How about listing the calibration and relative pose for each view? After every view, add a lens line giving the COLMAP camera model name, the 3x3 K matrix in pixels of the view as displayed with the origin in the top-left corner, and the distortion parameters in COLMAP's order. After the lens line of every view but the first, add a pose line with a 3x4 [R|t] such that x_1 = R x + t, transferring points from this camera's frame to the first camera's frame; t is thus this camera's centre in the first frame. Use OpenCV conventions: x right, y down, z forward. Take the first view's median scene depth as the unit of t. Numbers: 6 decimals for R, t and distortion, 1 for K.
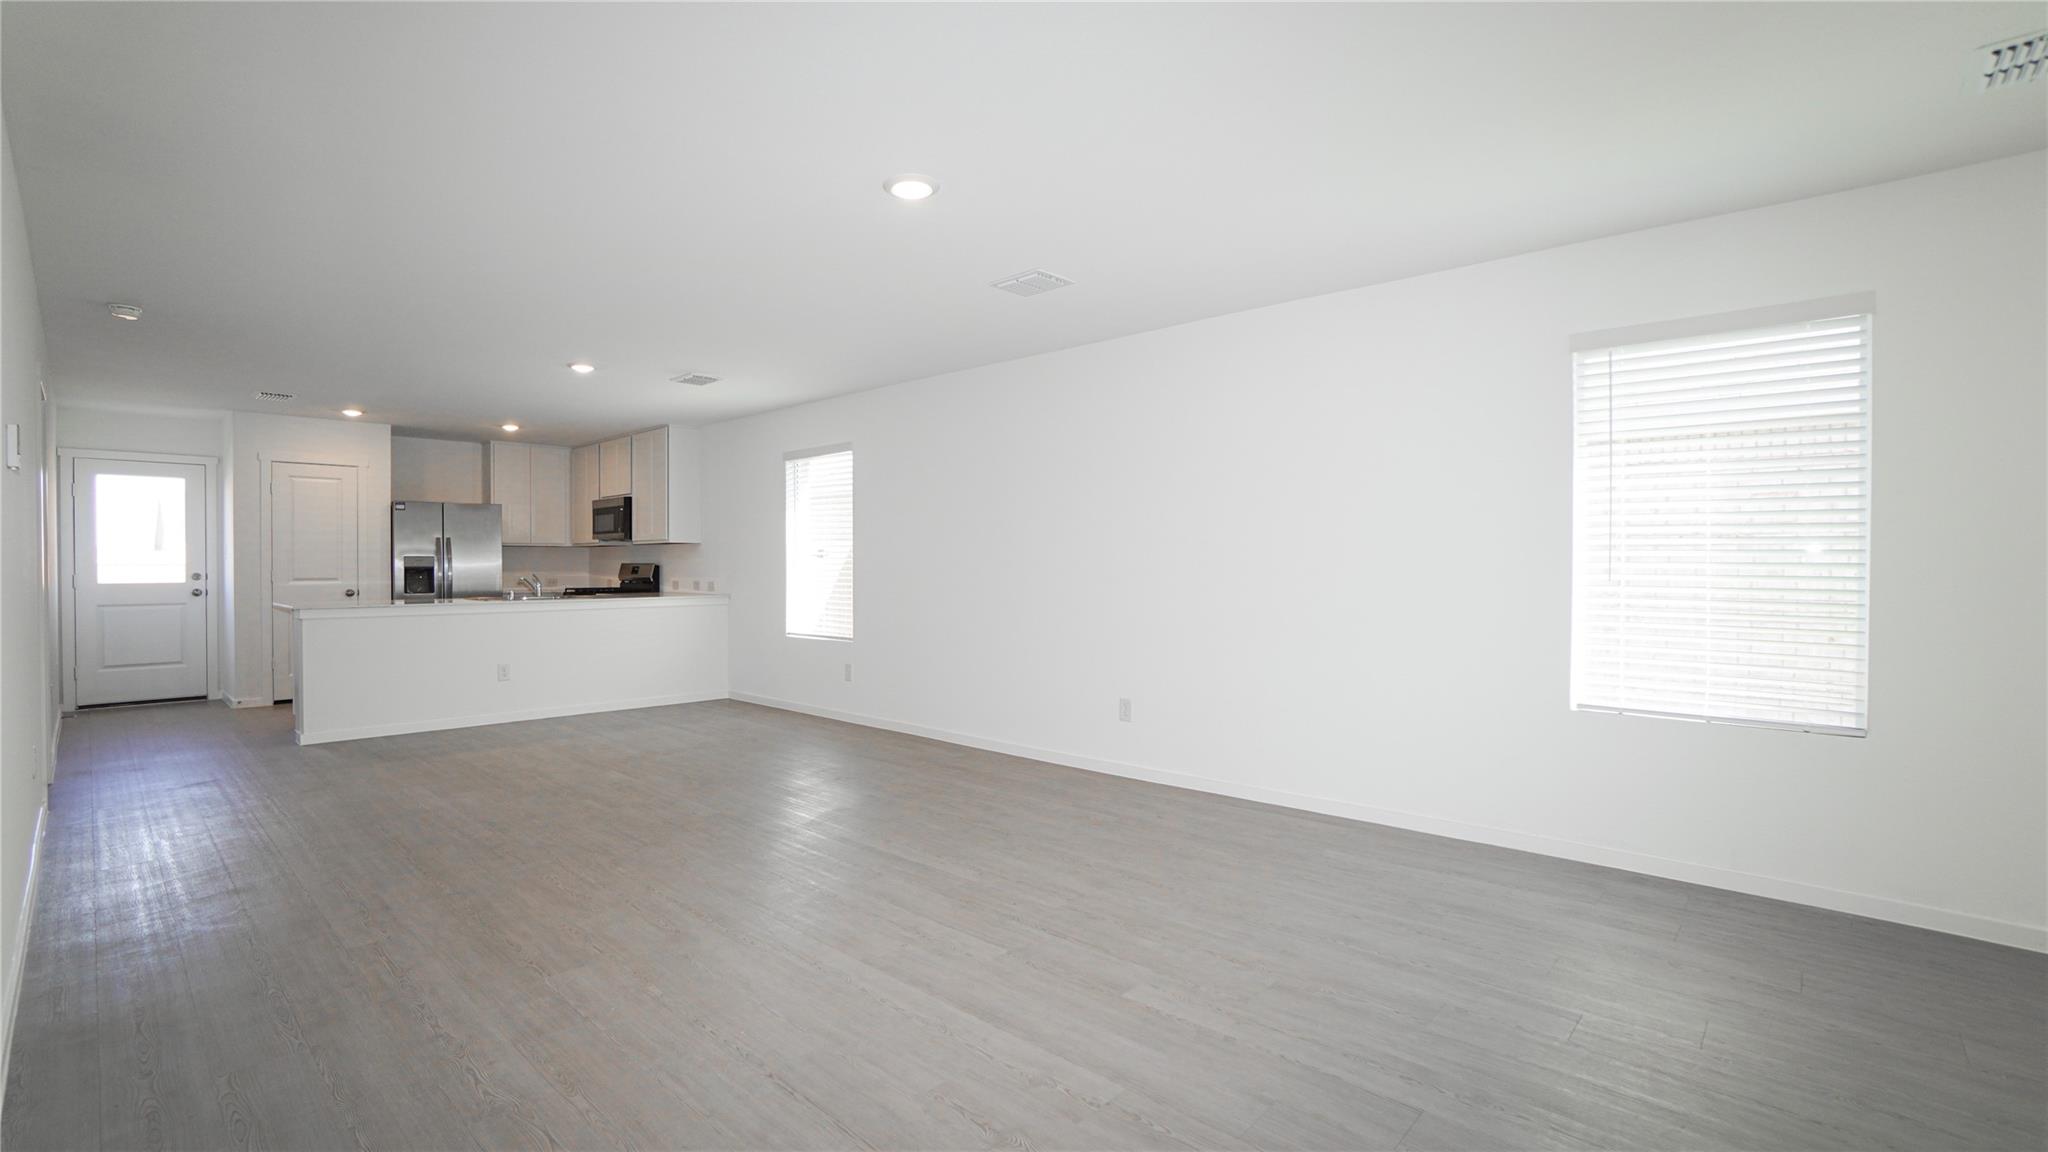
lens RADIAL K [[882.3, 0, 1023.1], [0, 882.3, 567.0], [0, 0, 1]] dist [-0.032957, 0.000187]
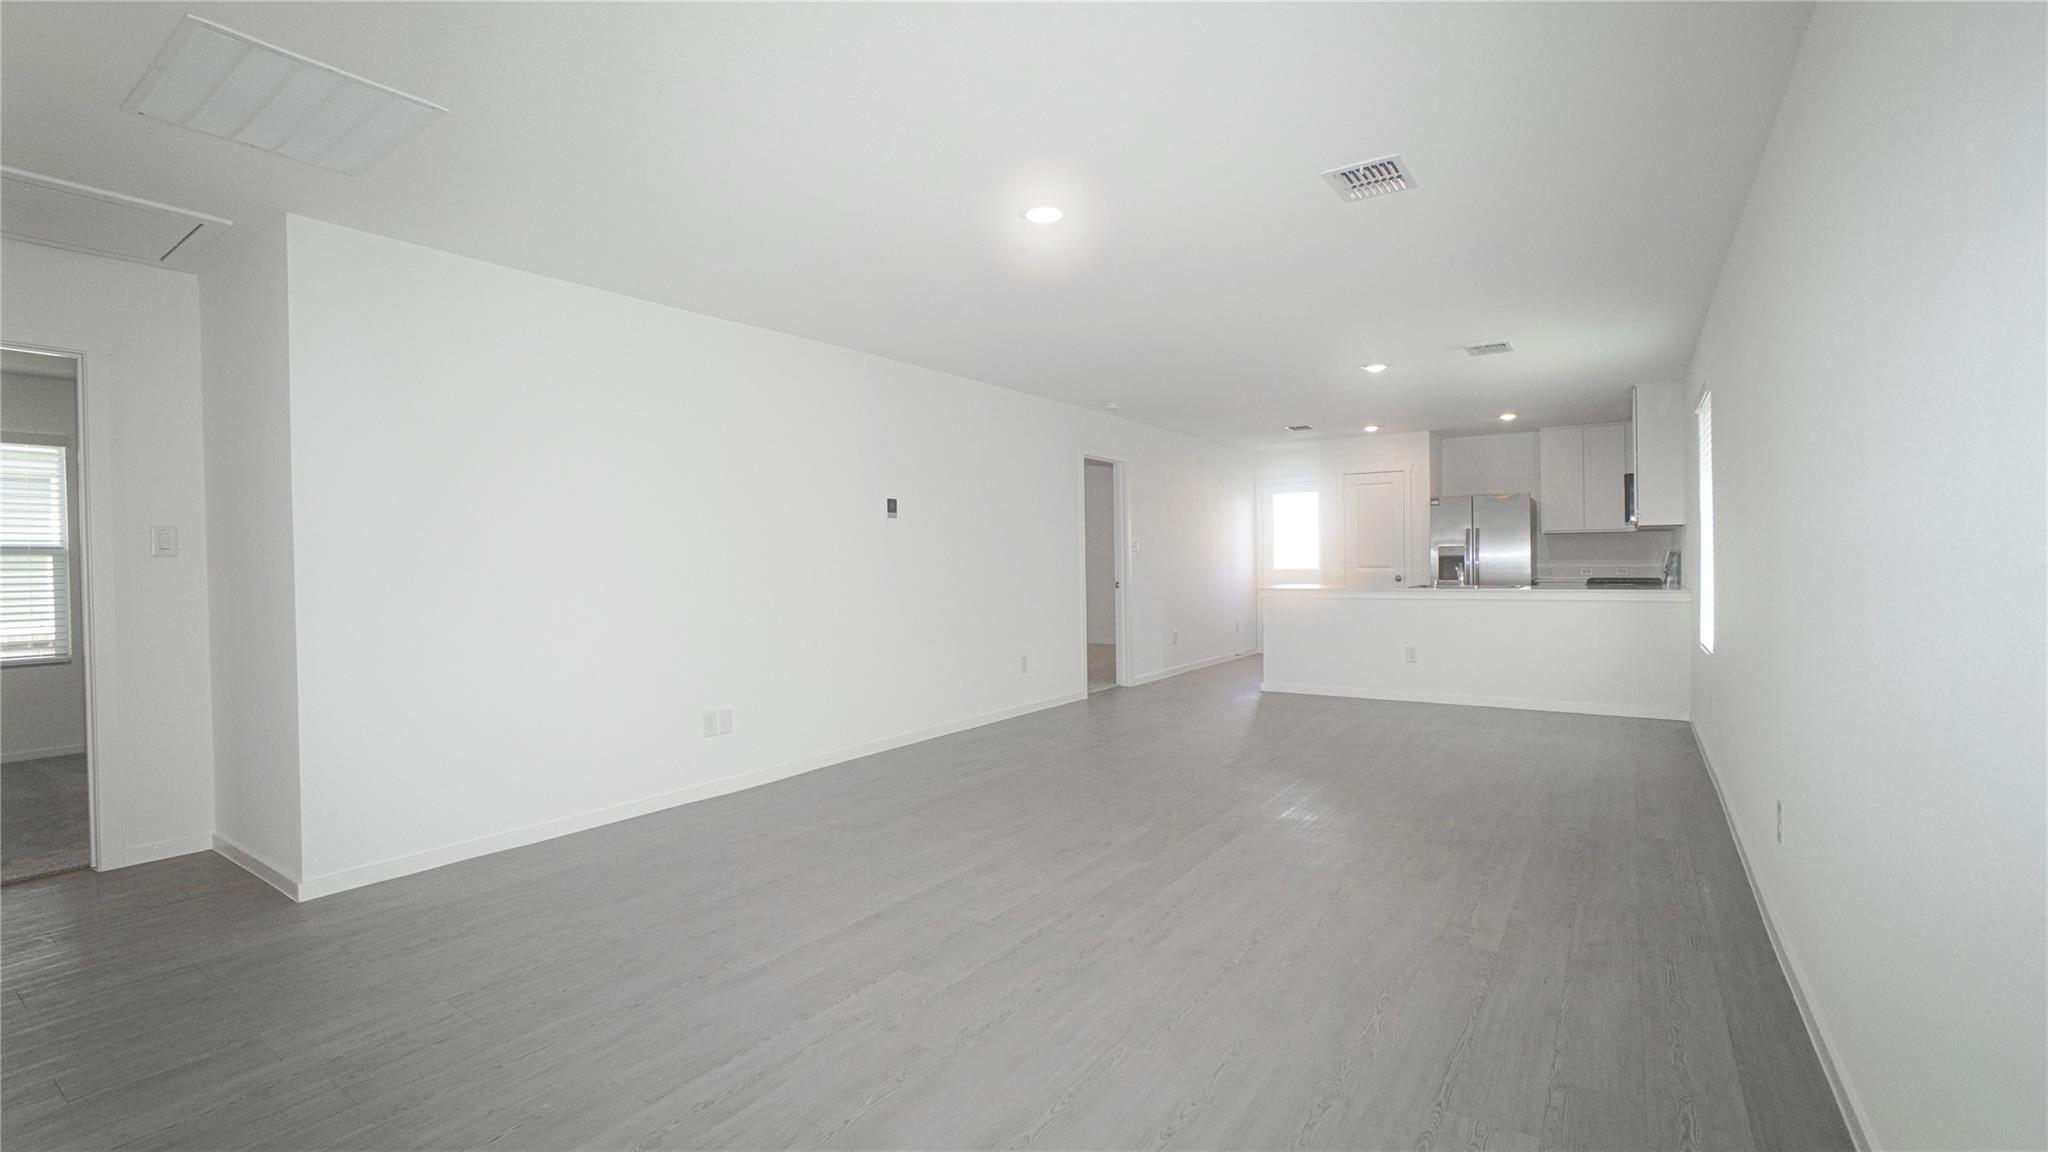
lens RADIAL K [[911.0, 0, 1029.8], [0, 911.0, 569.5], [0, 0, 1]] dist [-0.029452, 0.000407]
pose [[0.161664, 0.012401, -0.986768, 0.347224], [0.006033, 0.999890, 0.013554, -0.001676], [0.986827, -0.008144, 0.161572, 0.283400]]
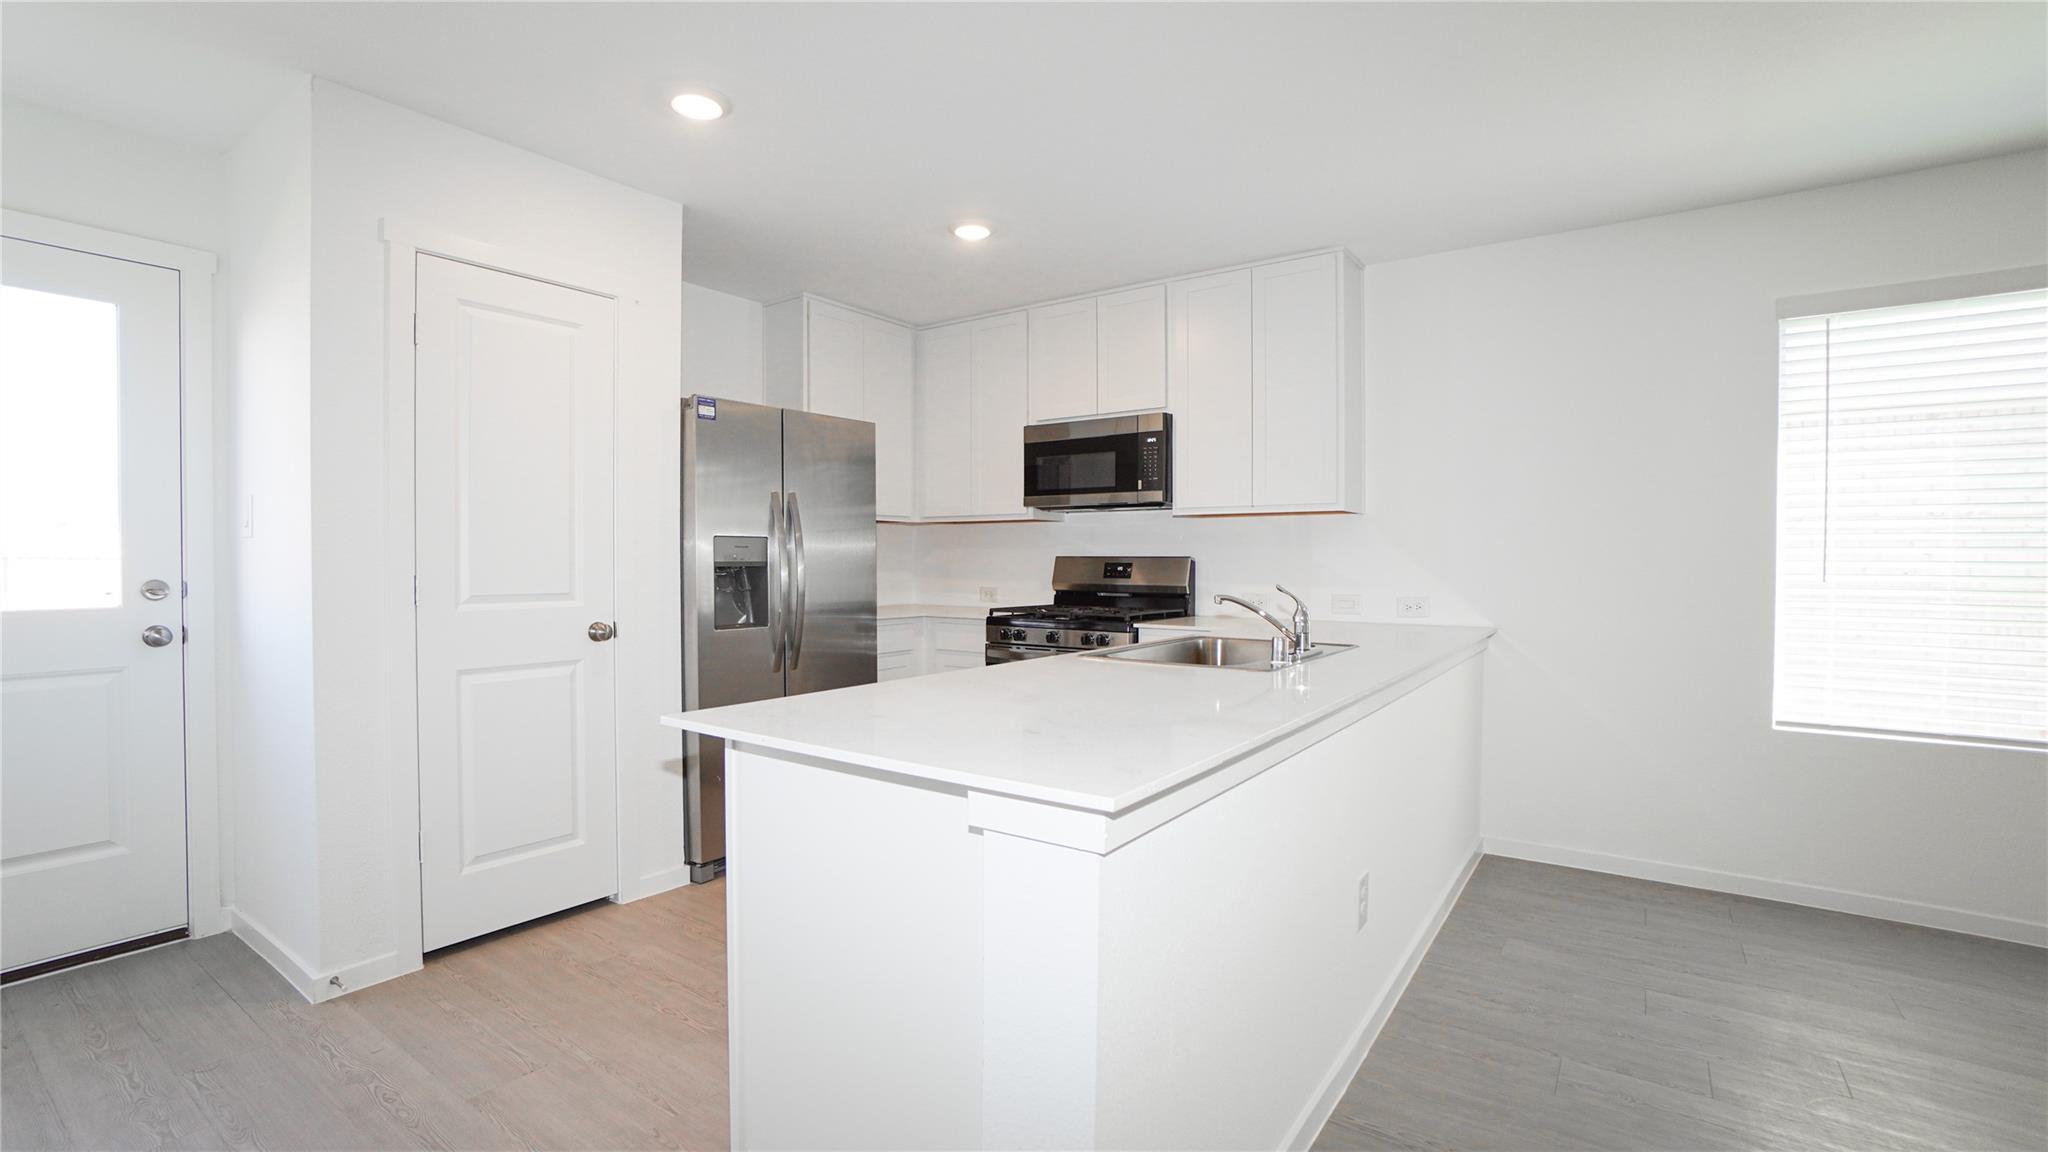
lens RADIAL K [[911.0, 0, 1029.8], [0, 911.0, 569.5], [0, 0, 1]] dist [-0.029452, 0.000407]
pose [[0.993142, 0.001859, 0.116902, -0.605648], [-0.002692, 0.999972, 0.006970, -0.000370], [-0.116885, -0.007237, 0.993119, 0.556580]]
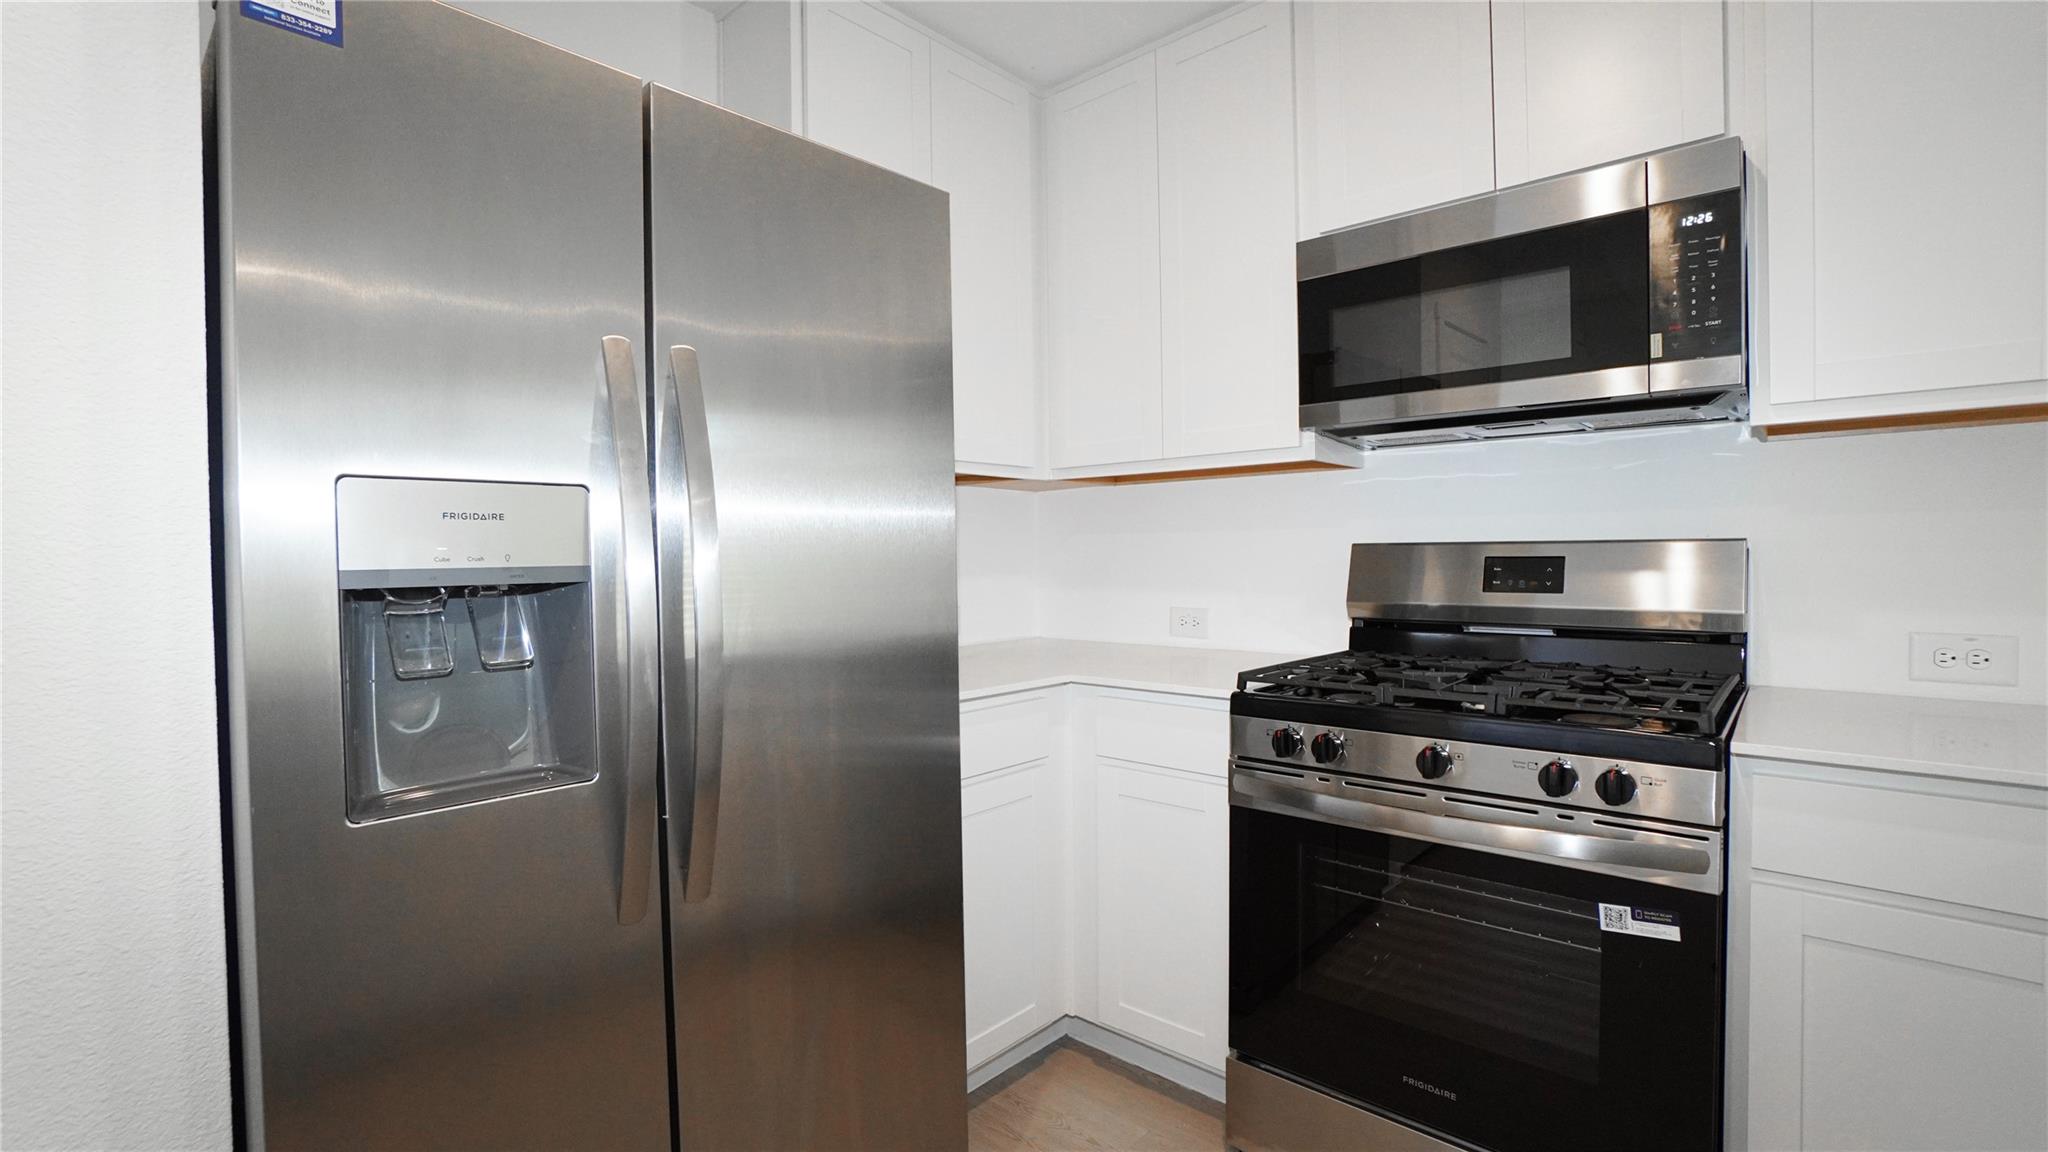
lens RADIAL K [[911.0, 0, 1029.8], [0, 911.0, 569.5], [0, 0, 1]] dist [-0.029452, 0.000407]
pose [[0.999875, -0.012028, 0.010228, -0.683448], [0.011909, 0.999861, 0.011640, -0.007923], [-0.010367, -0.011516, 0.999880, 2.573686]]
